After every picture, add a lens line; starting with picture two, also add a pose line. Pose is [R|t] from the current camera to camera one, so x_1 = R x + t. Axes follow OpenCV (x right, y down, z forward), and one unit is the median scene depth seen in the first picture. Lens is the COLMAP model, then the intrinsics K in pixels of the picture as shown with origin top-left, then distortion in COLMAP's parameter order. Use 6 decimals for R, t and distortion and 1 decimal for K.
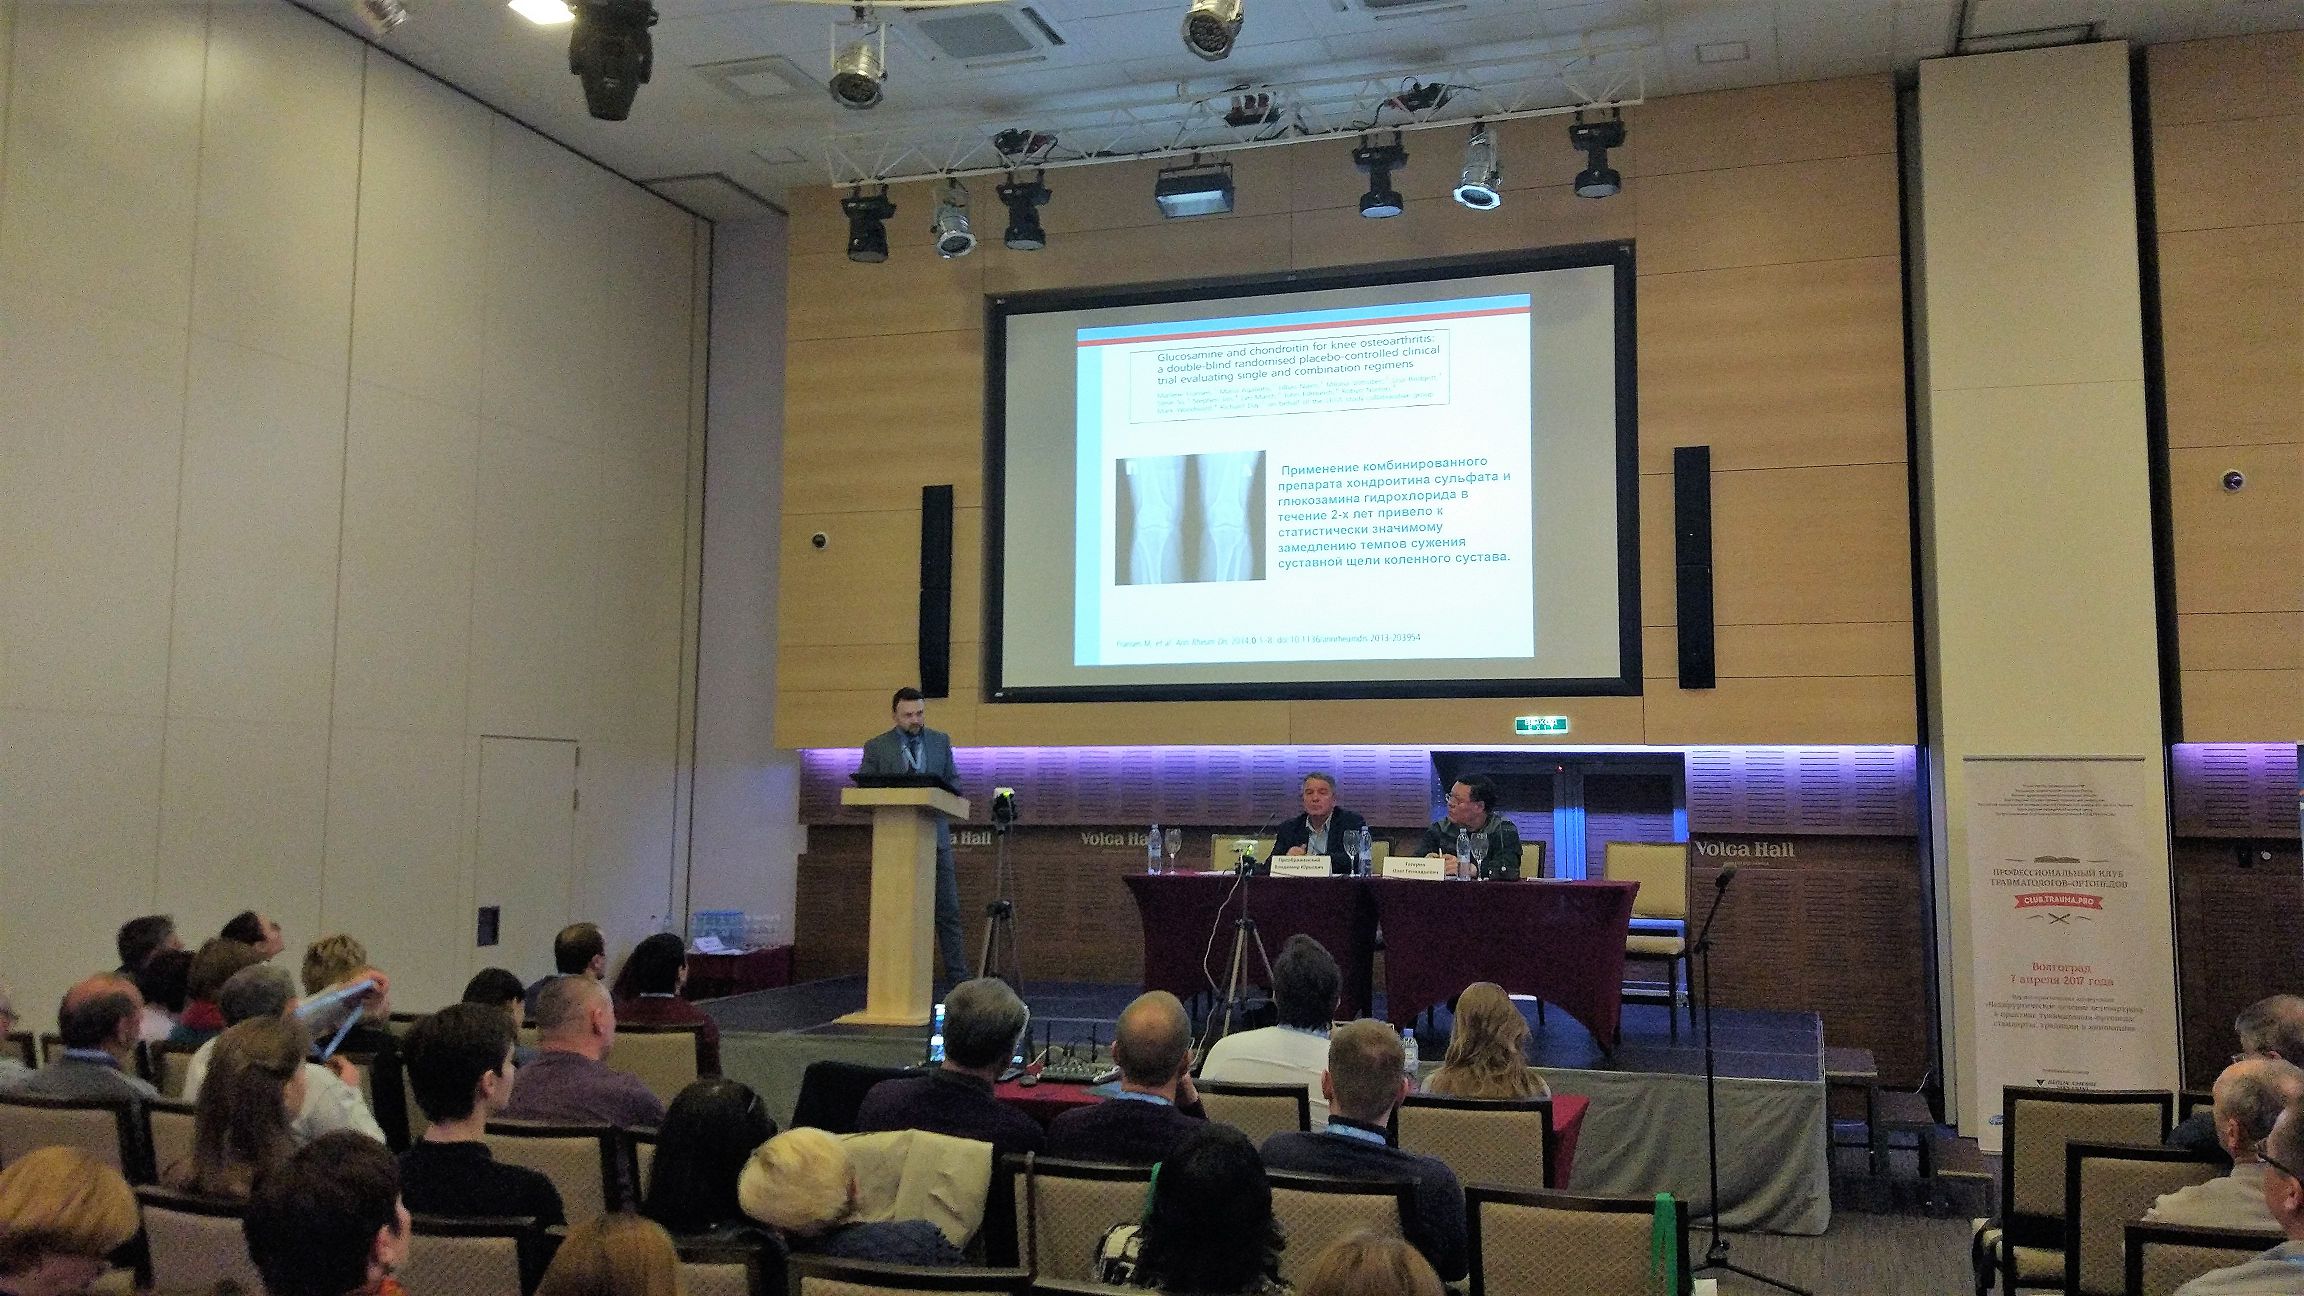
lens RADIAL K [[1964.1, 0, 1208.2], [0, 1964.1, 567.8], [0, 0, 1]] dist [0.107769, -0.207813]
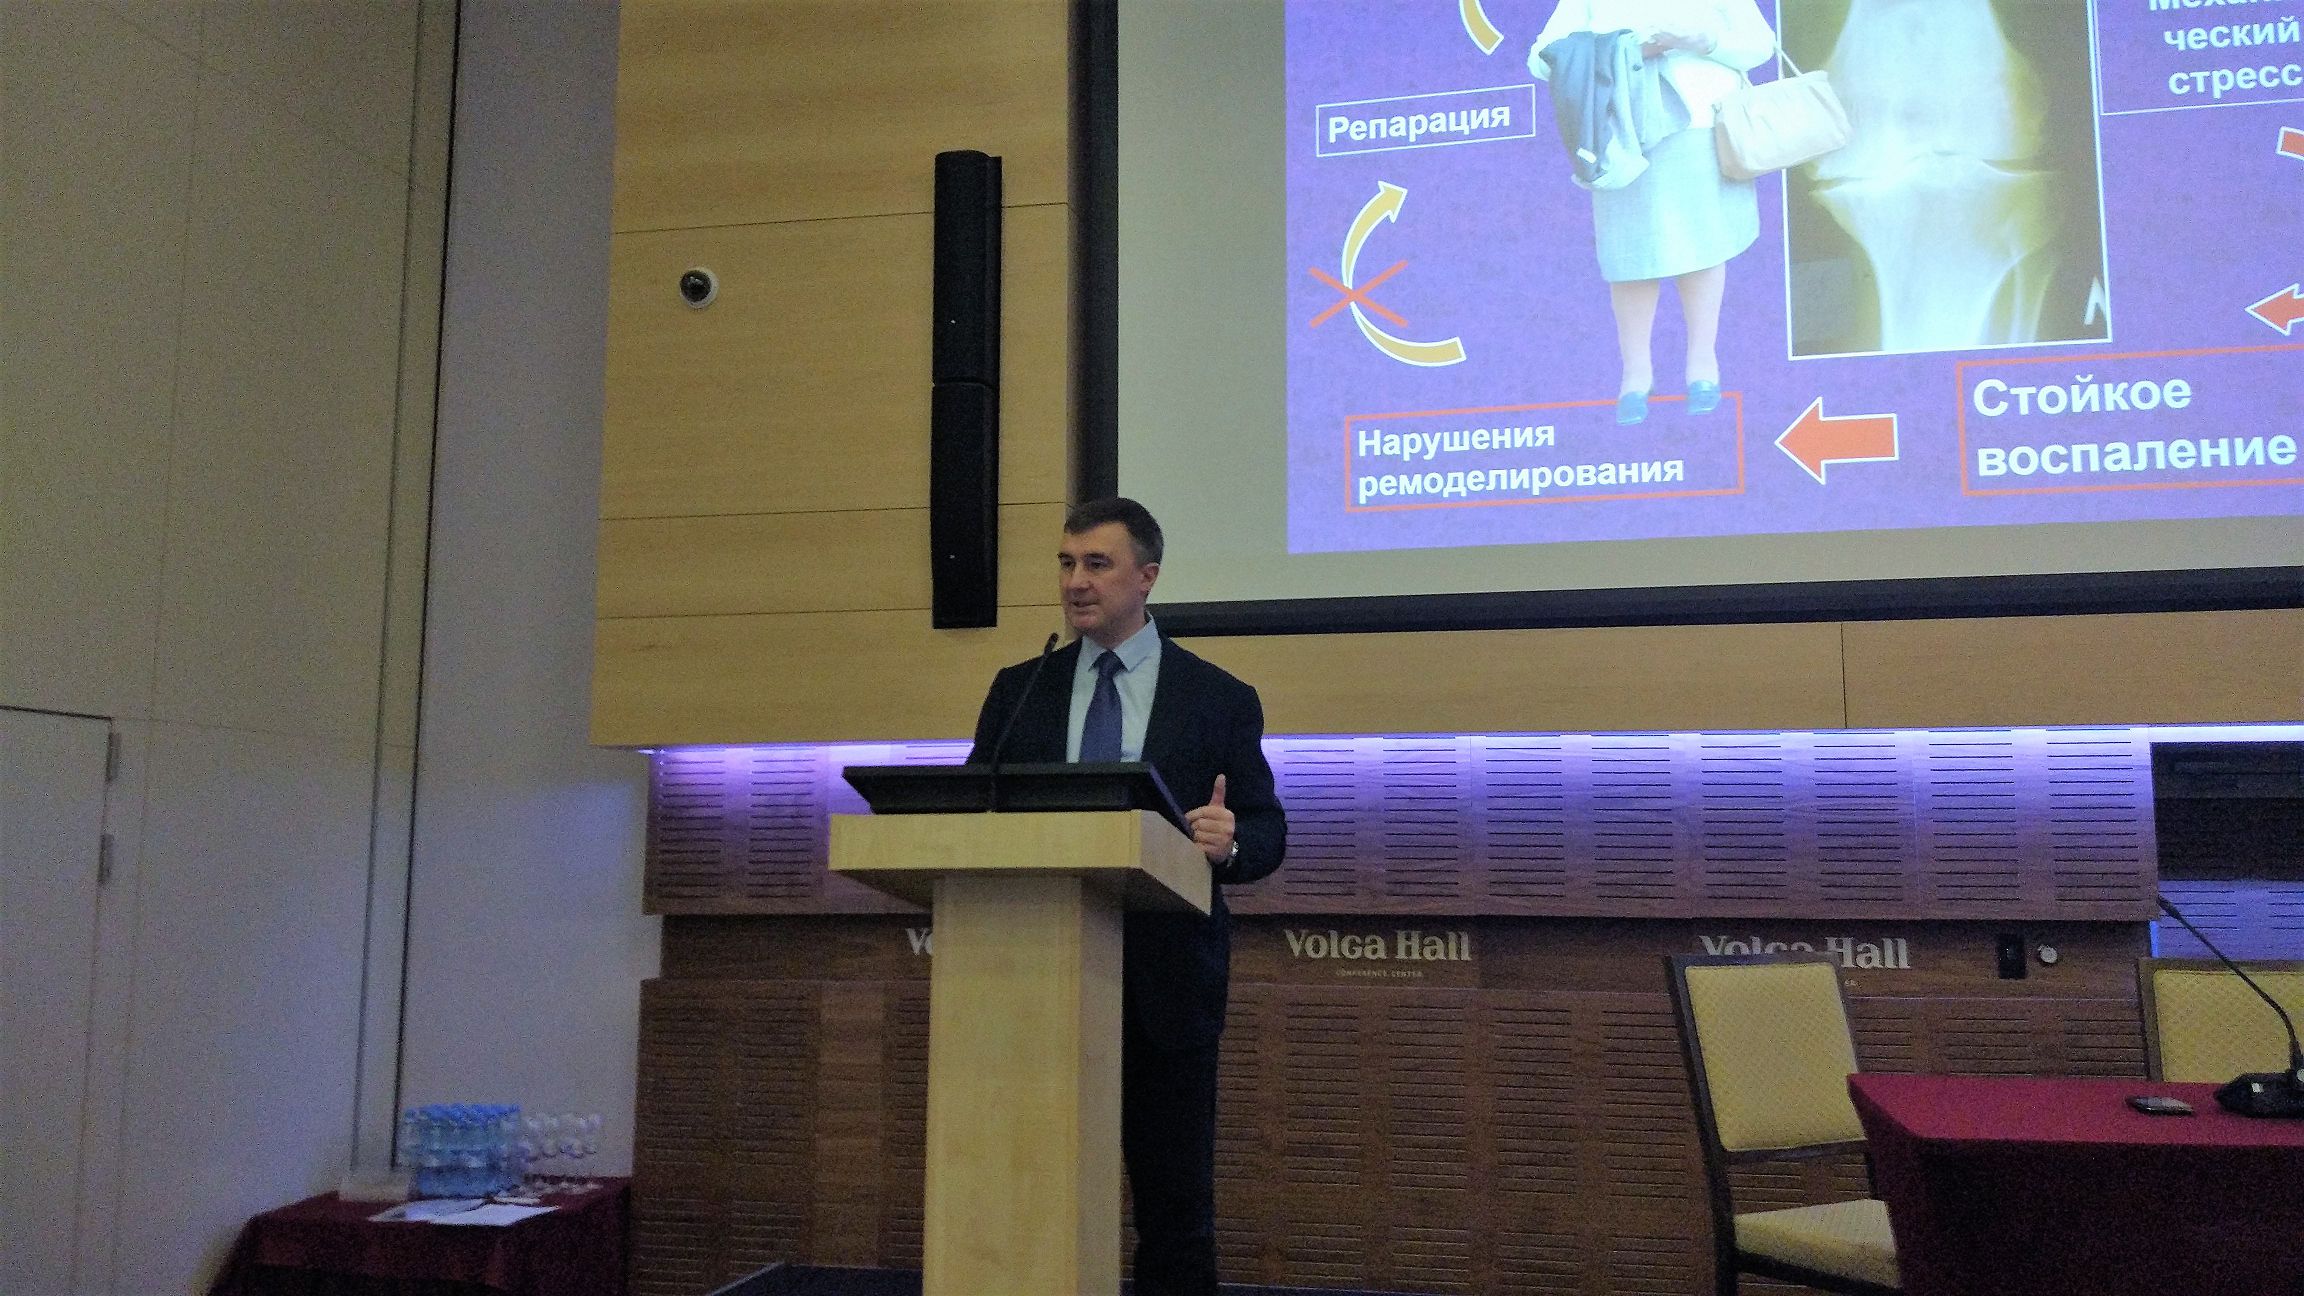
lens RADIAL K [[1964.1, 0, 1190.0], [0, 1964.1, 595.2], [0, 0, 1]] dist [0.107769, -0.207813]
pose [[0.996227, 0.007000, 0.086508, -0.139667], [-0.005559, 0.999842, -0.016881, 0.072600], [-0.086613, 0.016336, 0.996108, 0.610357]]
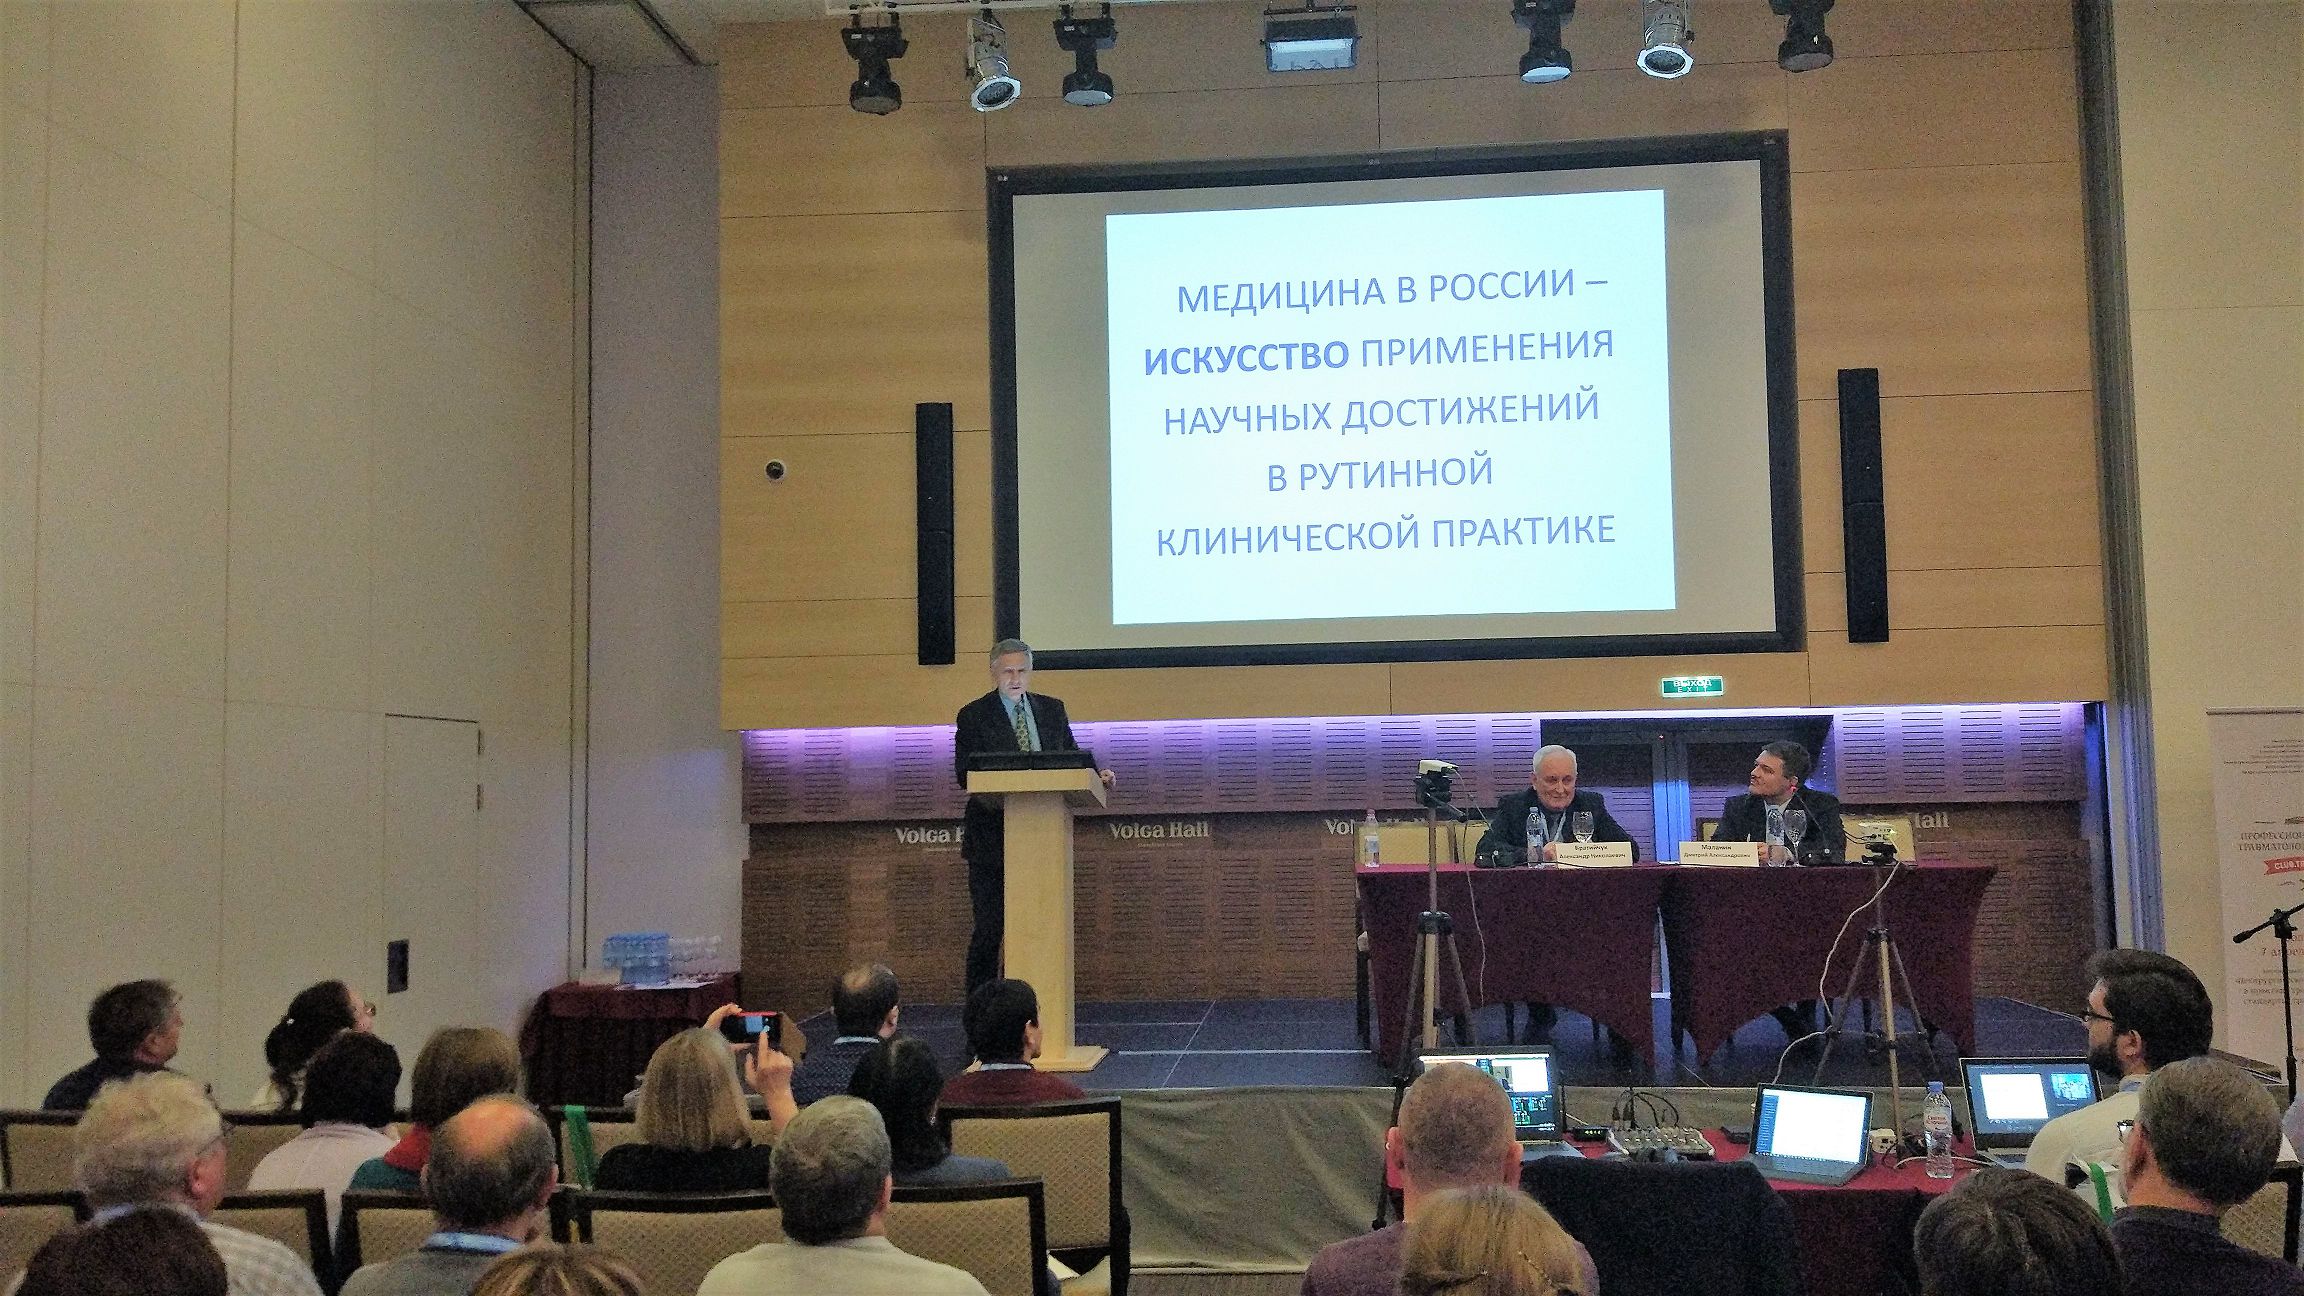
lens RADIAL K [[1964.1, 0, 1236.7], [0, 1964.1, 633.7], [0, 0, 1]] dist [0.107769, -0.207813]
pose [[0.971509, -0.004486, 0.236959, -0.232507], [-0.004517, 0.999289, 0.037437, 0.024752], [-0.236958, -0.037440, 0.970798, 0.199197]]
